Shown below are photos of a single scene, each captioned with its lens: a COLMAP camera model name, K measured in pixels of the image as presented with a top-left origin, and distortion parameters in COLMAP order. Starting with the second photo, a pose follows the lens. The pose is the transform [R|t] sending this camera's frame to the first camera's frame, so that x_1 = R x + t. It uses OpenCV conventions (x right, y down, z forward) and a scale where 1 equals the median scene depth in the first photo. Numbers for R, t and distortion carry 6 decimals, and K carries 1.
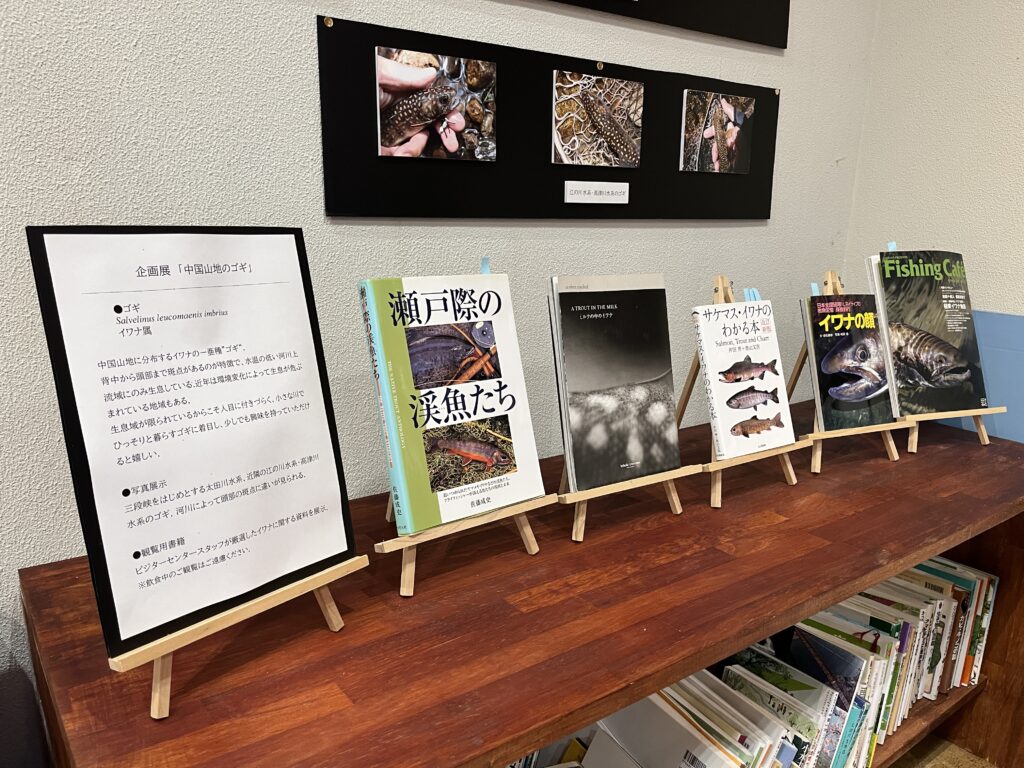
lens RADIAL K [[746.4, 0, 512.0], [0, 746.4, 384.0], [0, 0, 1]] dist [0.007087, 0.002266]
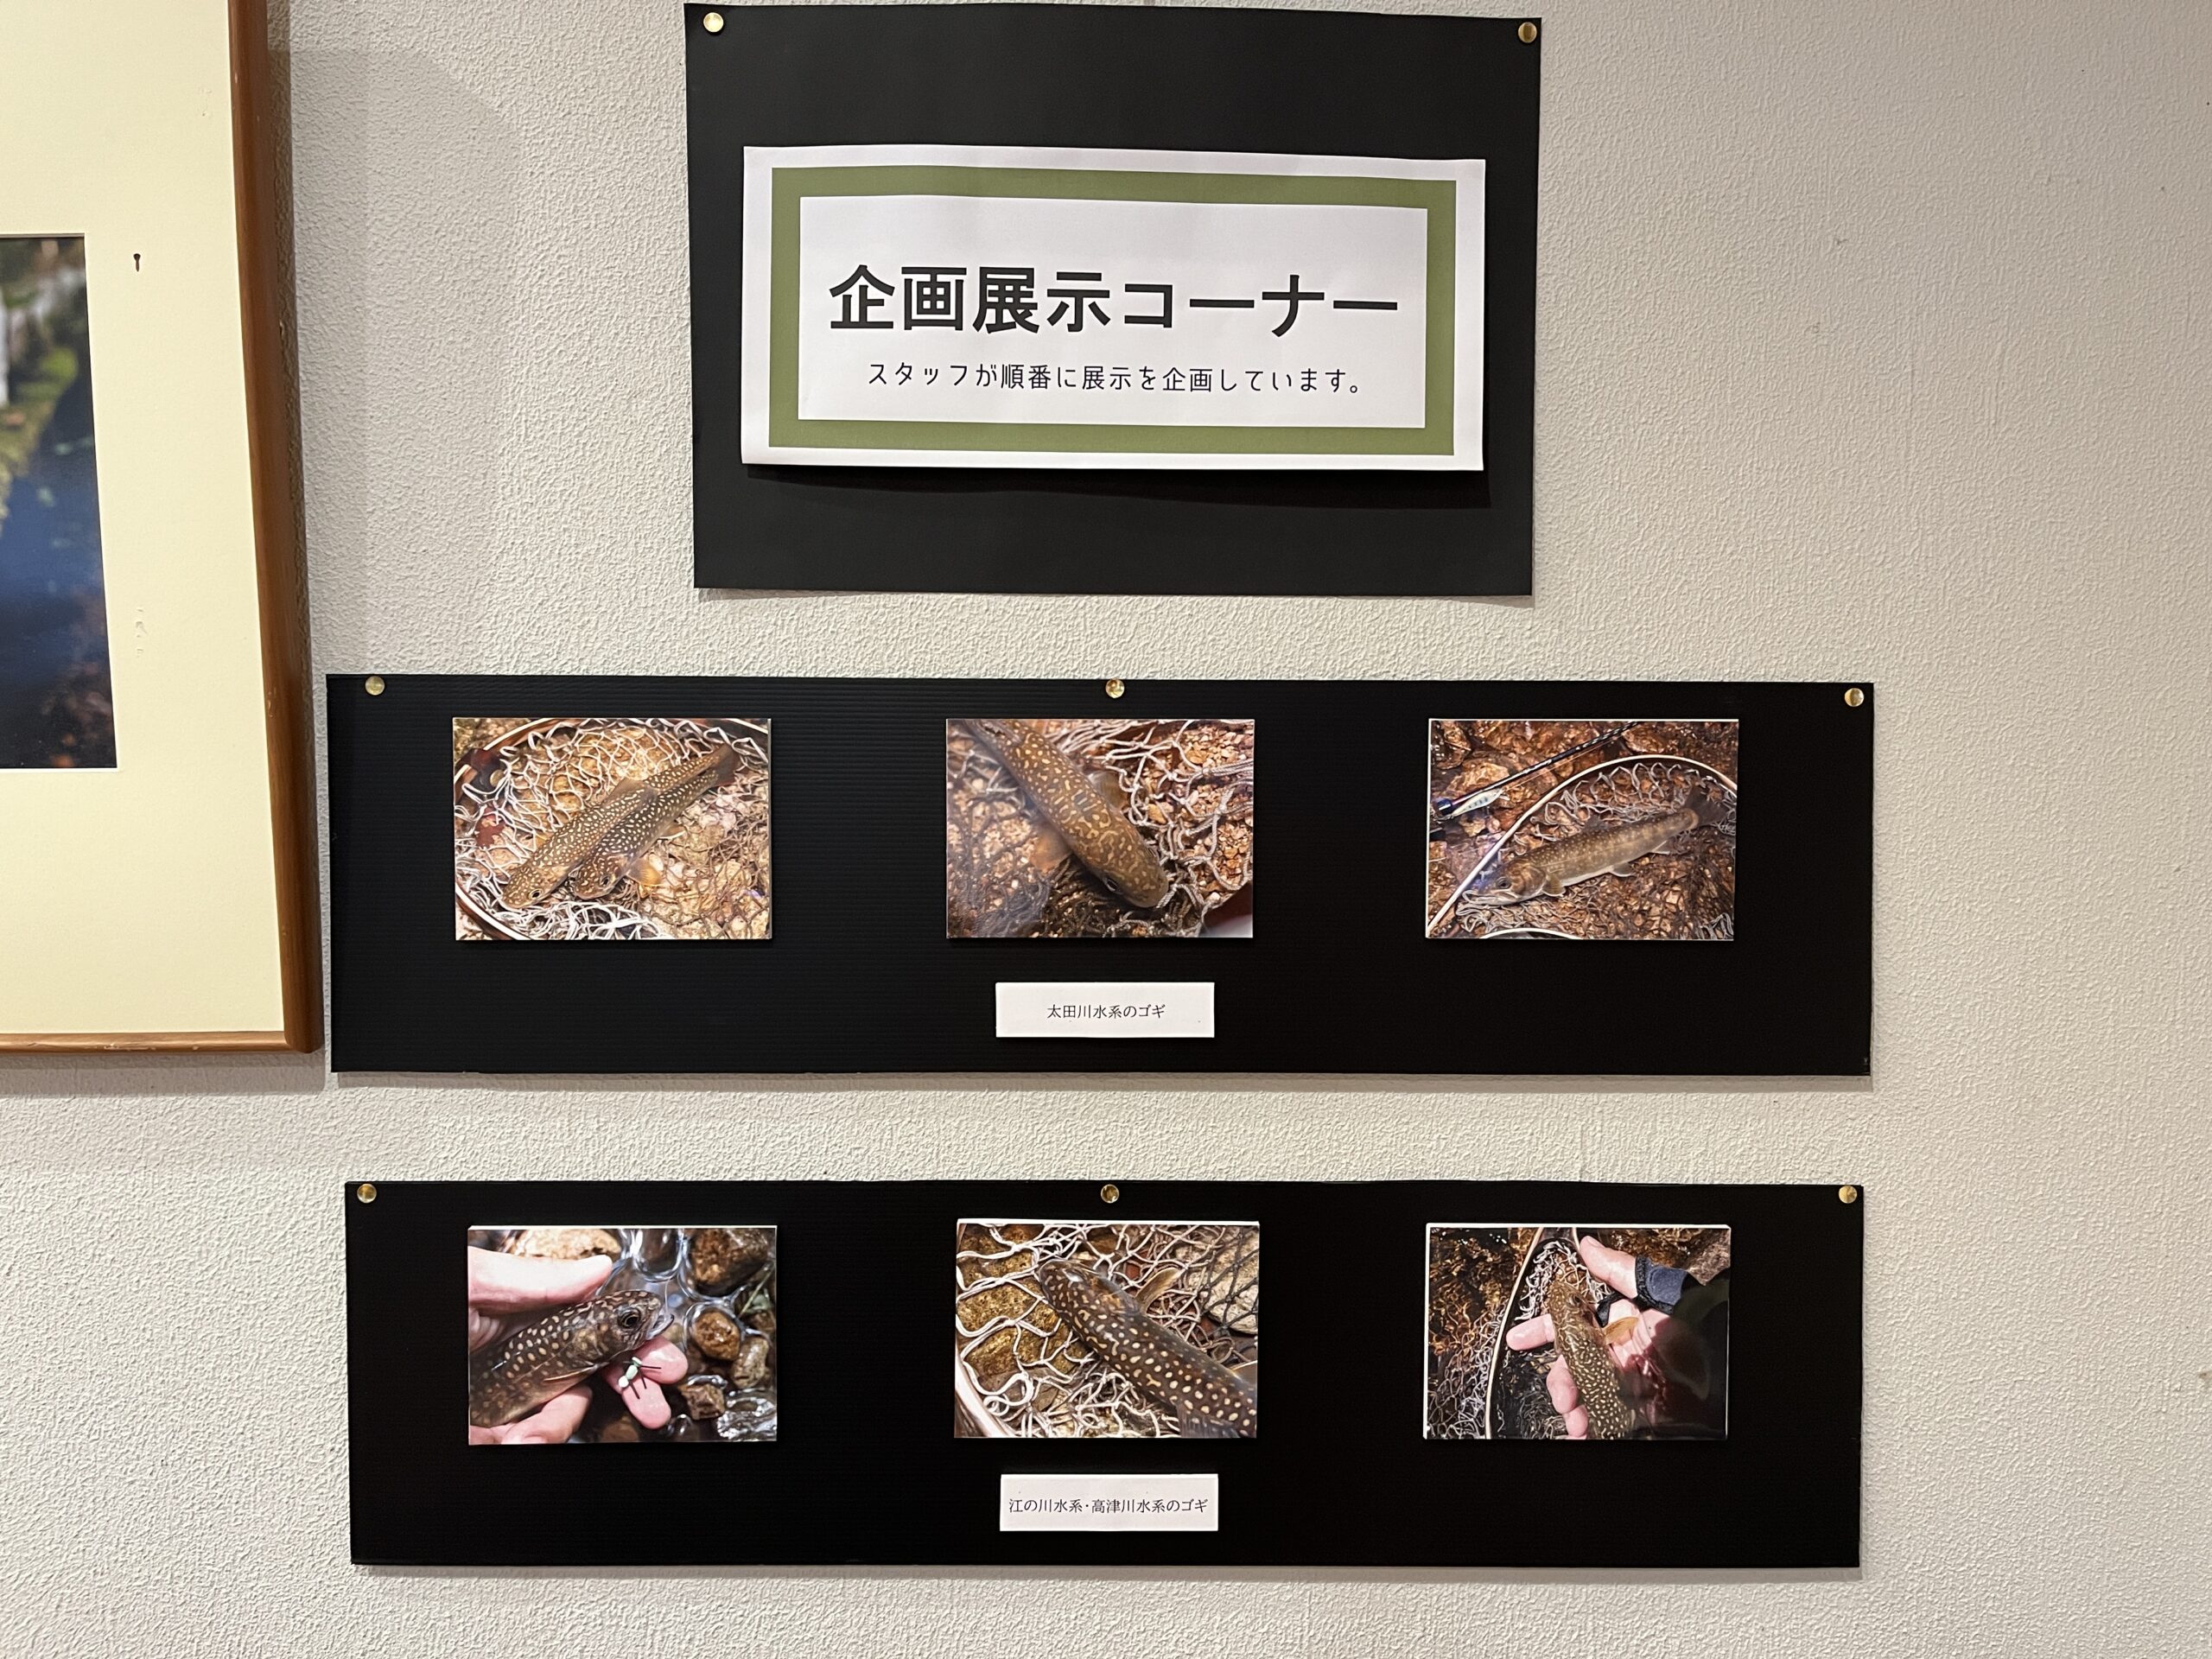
lens RADIAL K [[1612.3, 0, 1106.0], [0, 1612.3, 829.5], [0, 0, 1]] dist [0.007087, 0.002266]
pose [[0.821380, 0.029921, -0.569597, 0.606425], [-0.131480, 0.981662, -0.138032, -0.509137], [0.555021, 0.188267, 0.810251, 0.287668]]
